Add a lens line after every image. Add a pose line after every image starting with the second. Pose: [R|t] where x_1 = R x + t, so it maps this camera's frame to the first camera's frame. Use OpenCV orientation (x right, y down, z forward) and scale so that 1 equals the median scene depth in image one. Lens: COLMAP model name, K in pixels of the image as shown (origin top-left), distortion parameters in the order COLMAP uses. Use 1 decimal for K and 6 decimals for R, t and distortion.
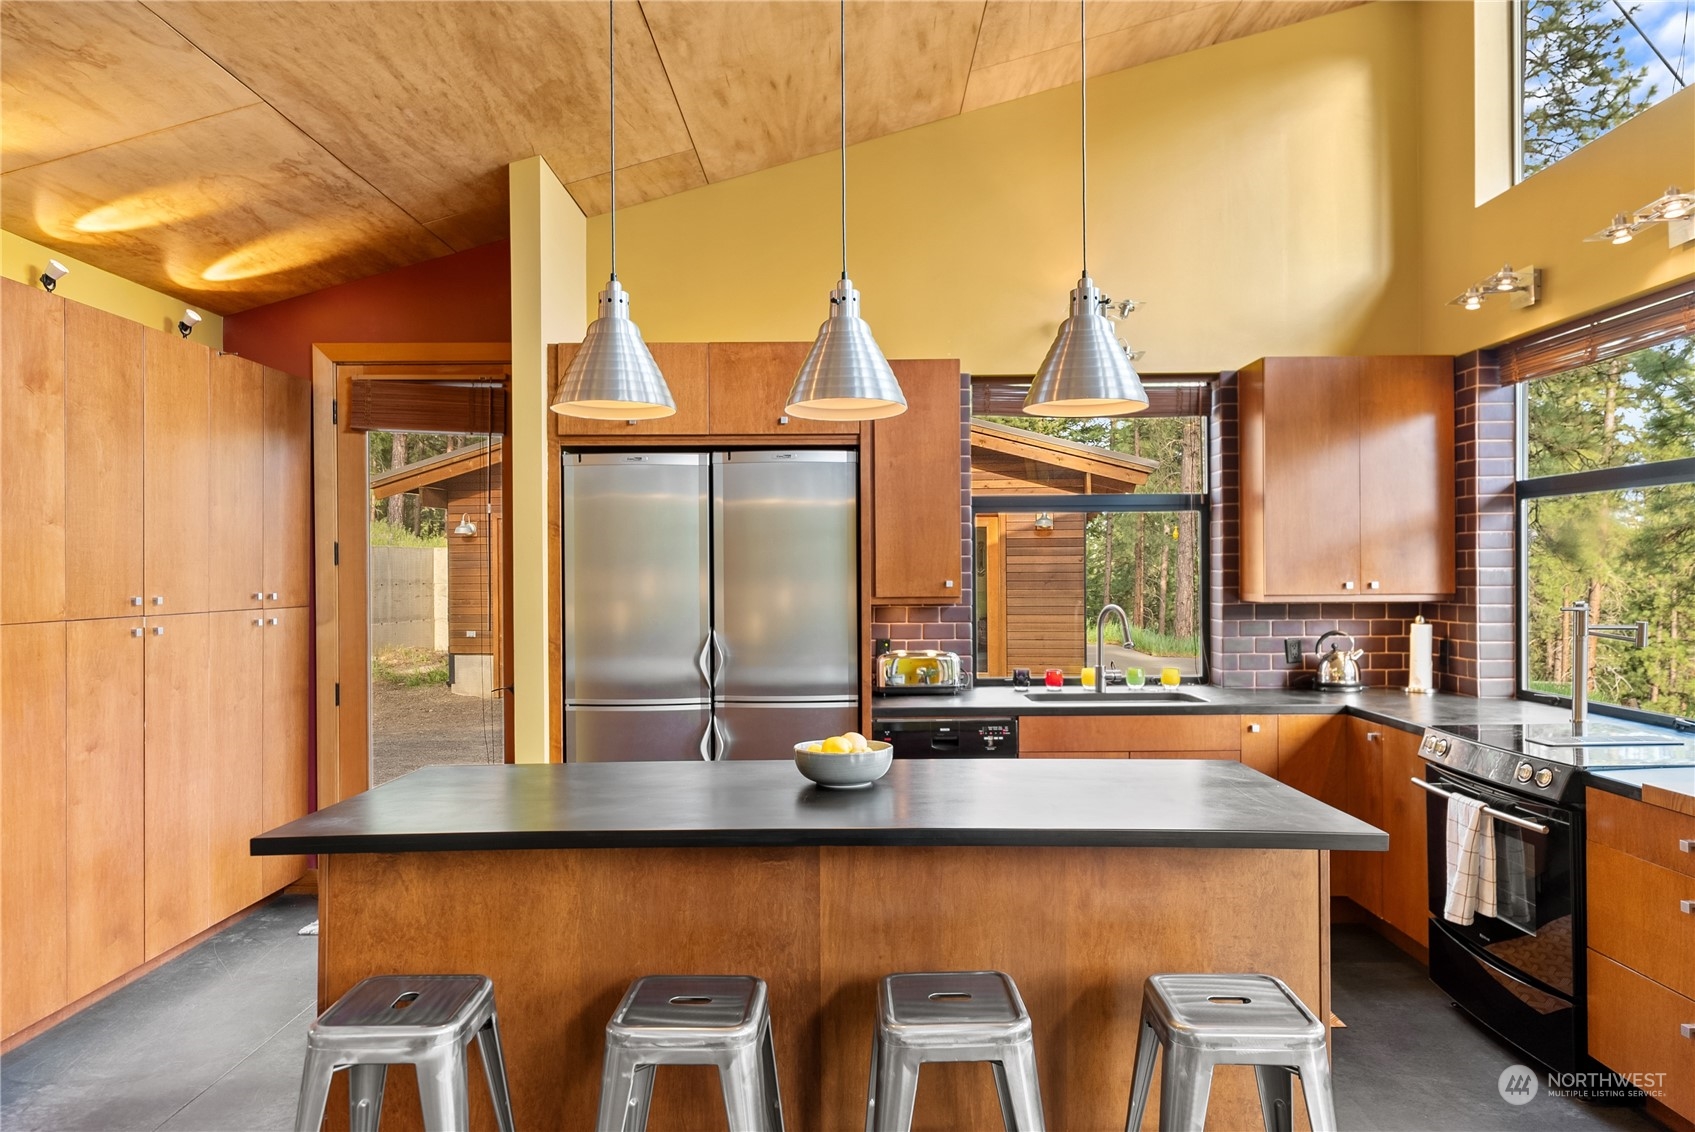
lens RADIAL K [[1078.2, 0, 851.4], [0, 1078.2, 575.7], [0, 0, 1]] dist [0.002835, -0.006877]
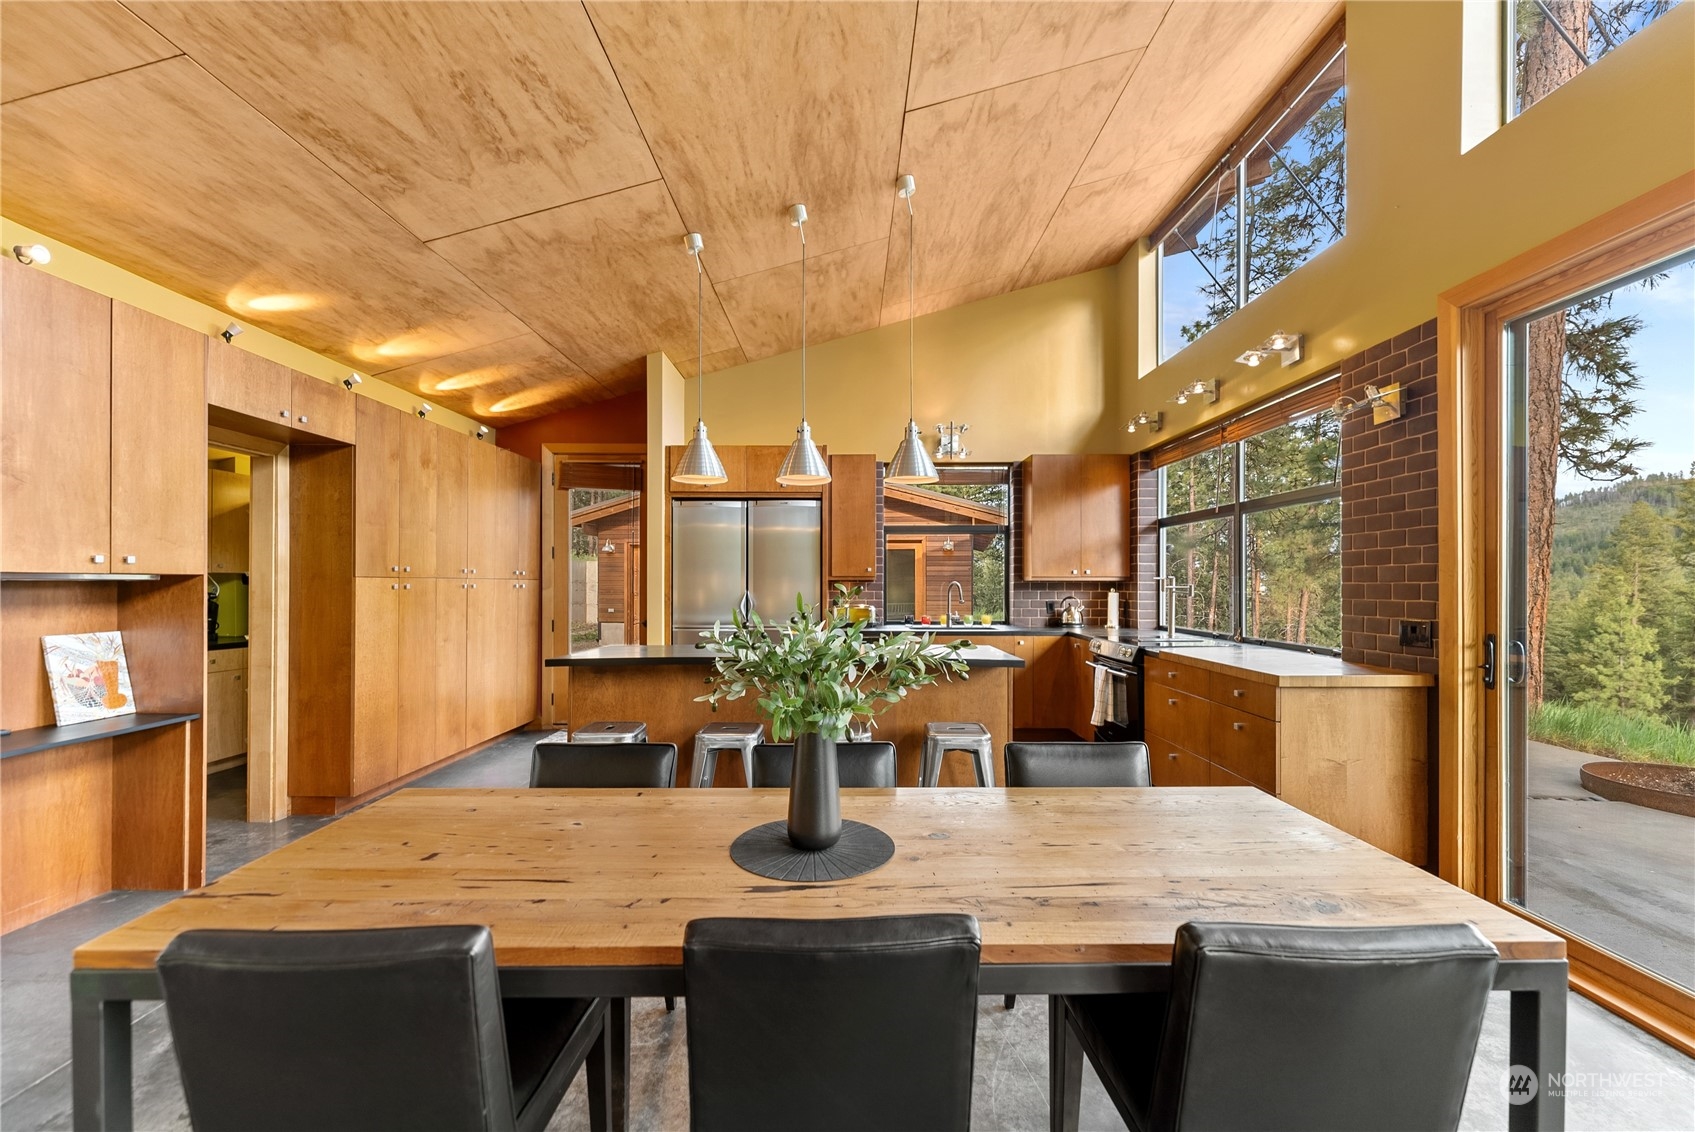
lens RADIAL K [[695.7, 0, 847.9], [0, 695.7, 585.0], [0, 0, 1]] dist [0.002010, -0.000808]
pose [[0.999971, 0.007615, 0.000571, 0.054776], [-0.007614, 0.999969, -0.002012, 0.040903], [-0.000586, 0.002007, 0.999998, -0.276031]]
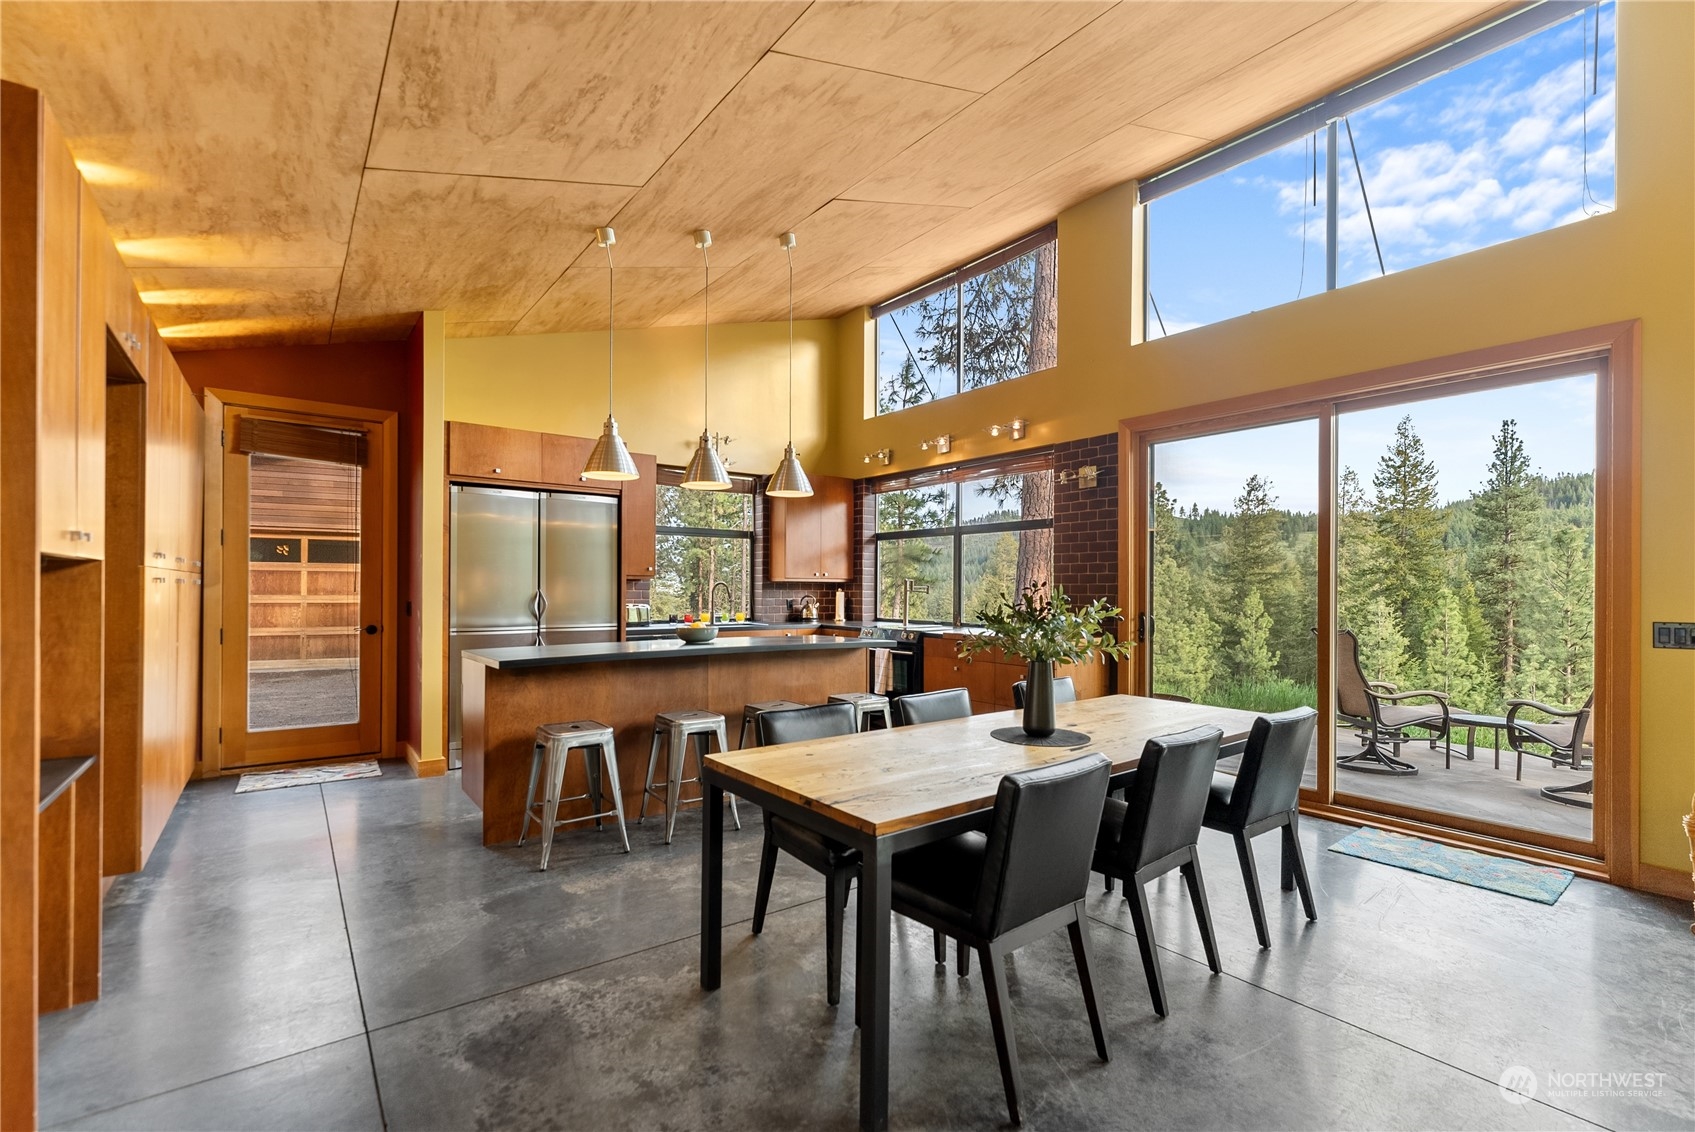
lens RADIAL K [[739.0, 0, 856.2], [0, 739.0, 591.1], [0, 0, 1]] dist [-0.004885, 0.002752]
pose [[0.792512, 0.009605, 0.609780, -0.466153], [-0.009718, 0.999948, -0.003121, 0.052488], [-0.609778, -0.003452, 0.792565, -0.323578]]
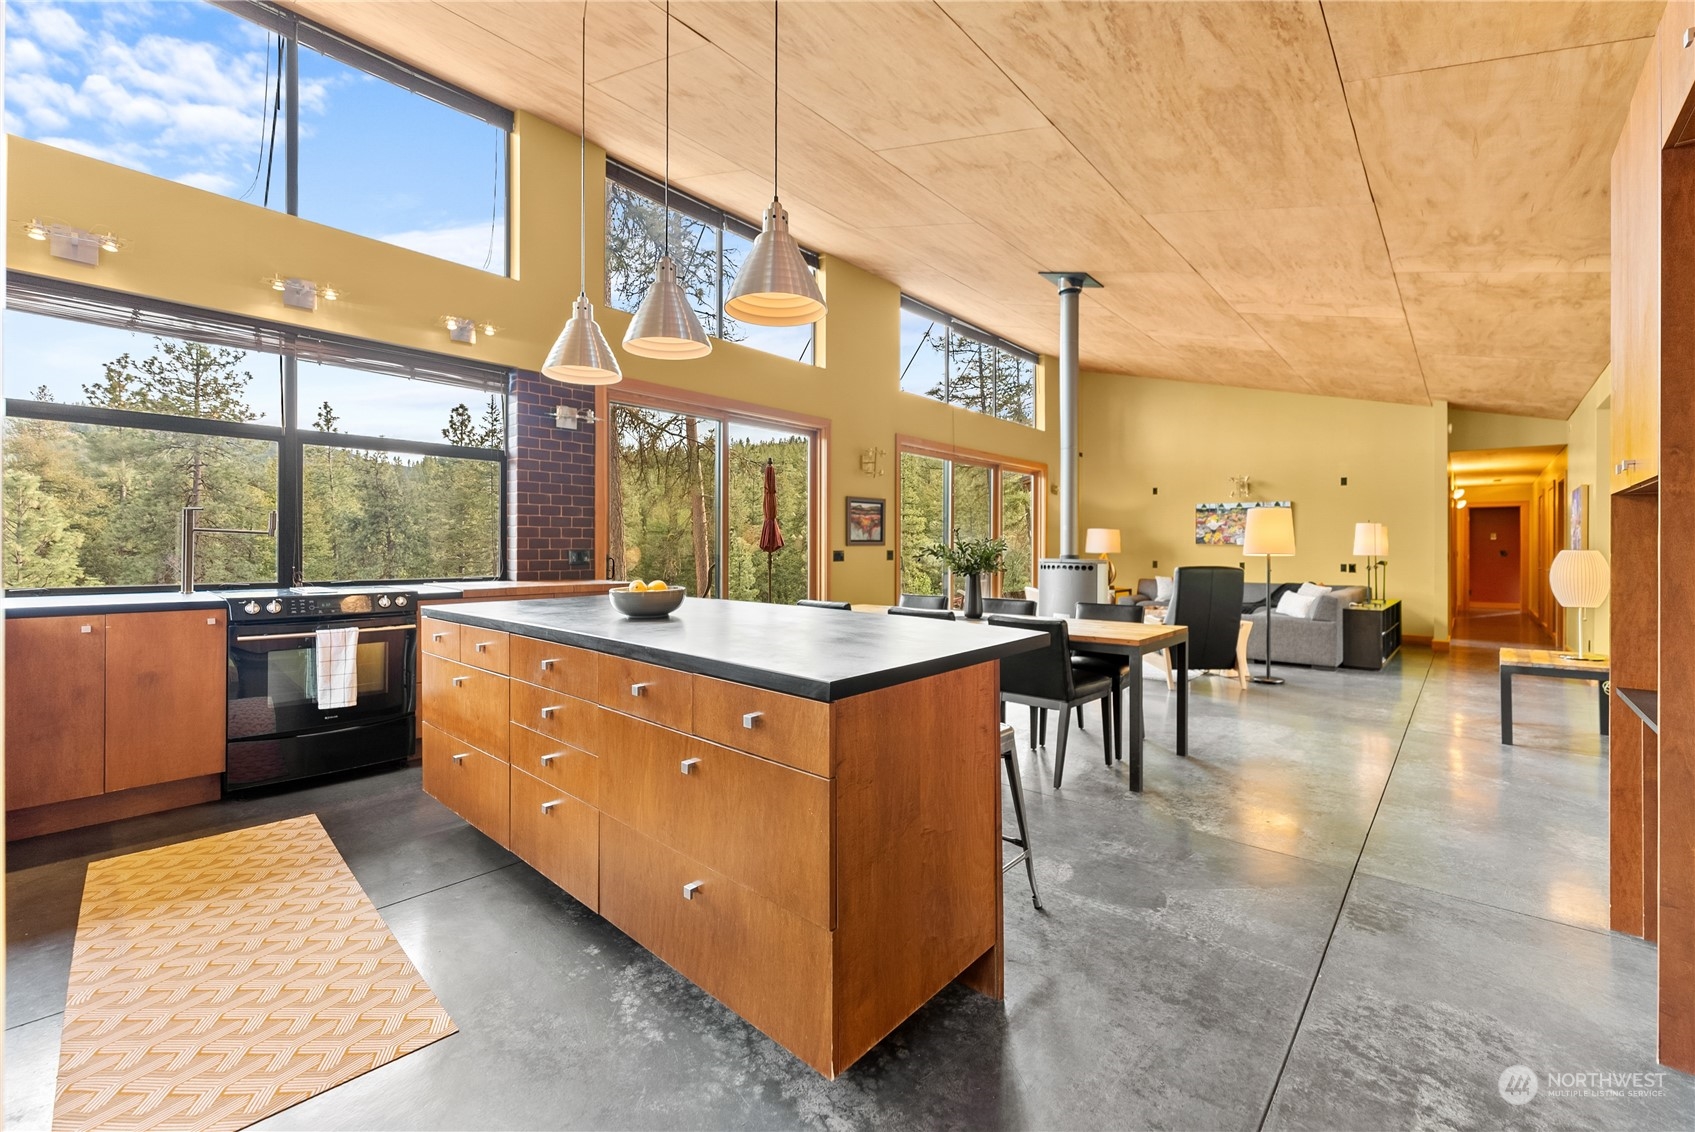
lens RADIAL K [[695.7, 0, 847.4], [0, 695.7, 552.0], [0, 0, 1]] dist [0.002010, -0.000808]
pose [[-0.739403, 0.000758, 0.673263, -0.502352], [0.005167, 0.999976, 0.004549, 0.070191], [-0.673244, 0.006842, -0.739389, 0.950573]]
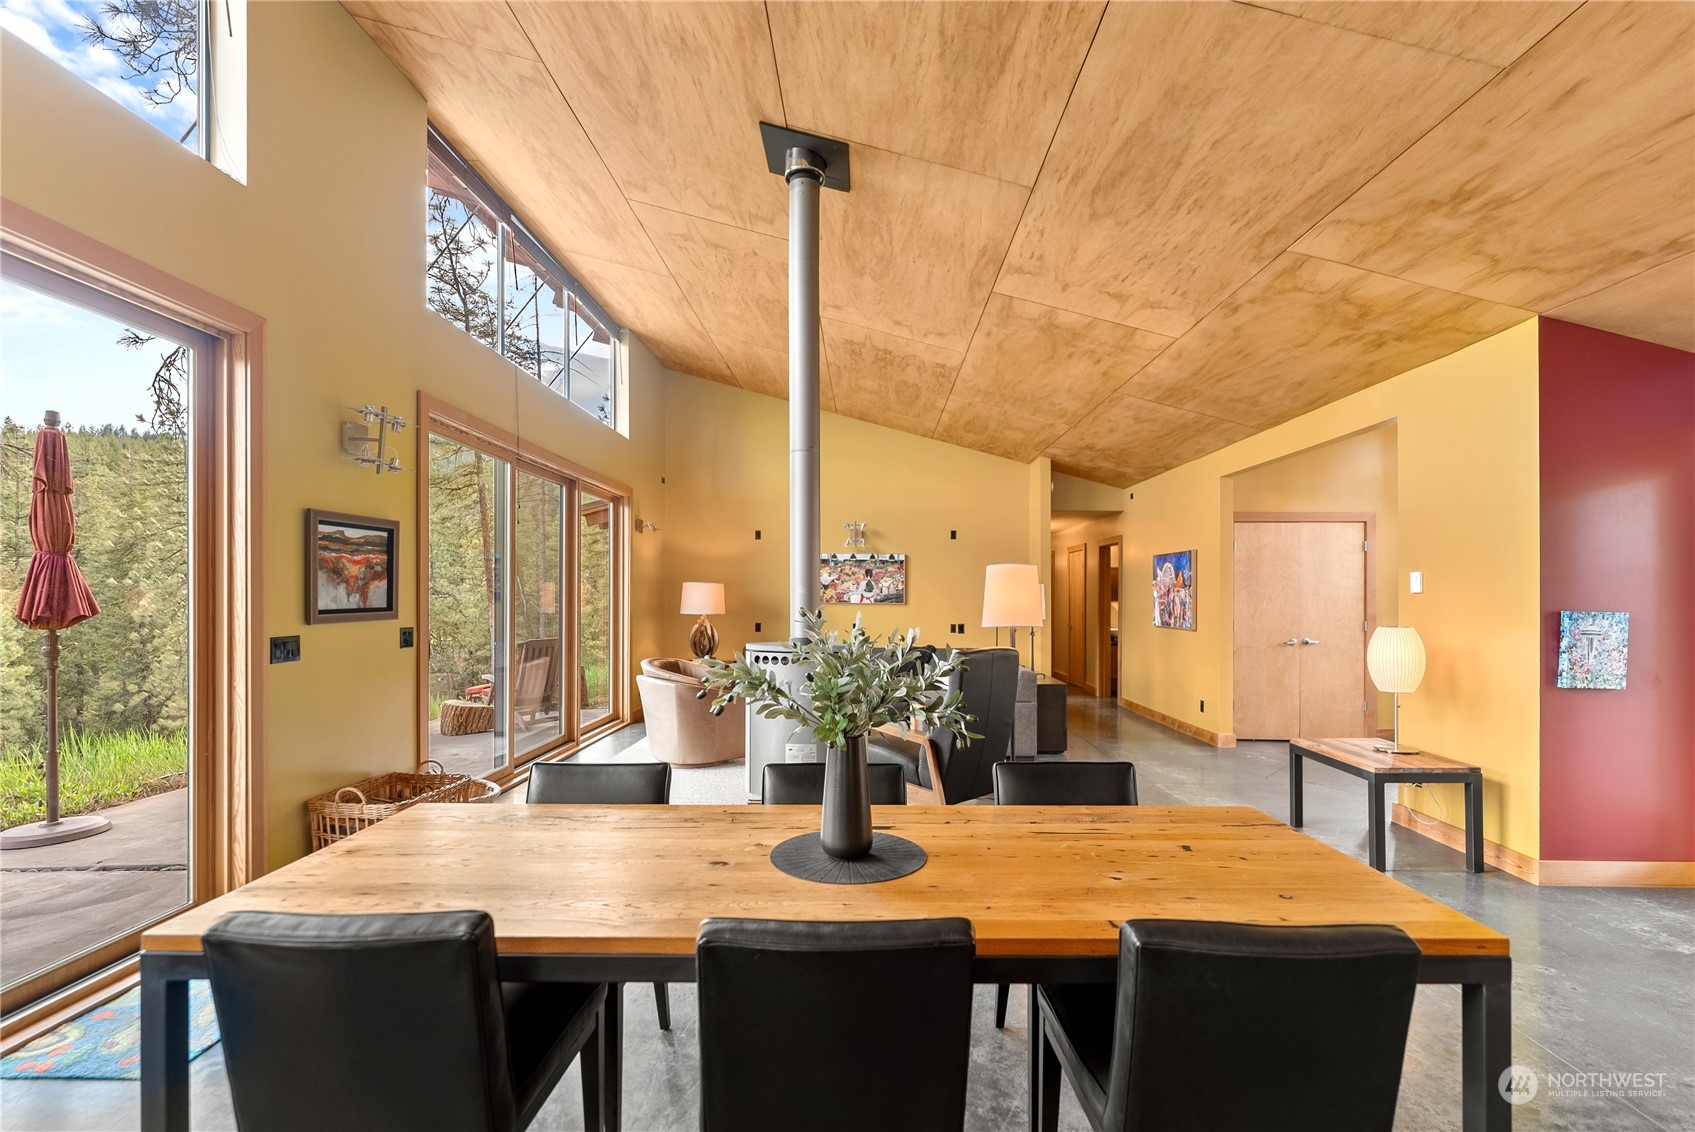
lens RADIAL K [[739.0, 0, 853.4], [0, 739.0, 600.1], [0, 0, 1]] dist [-0.004885, 0.002752]
pose [[-0.999604, 0.004530, 0.027782, 0.039229], [0.004831, 0.999931, 0.010754, 0.033047], [-0.027731, 0.010884, -0.999556, 0.459550]]
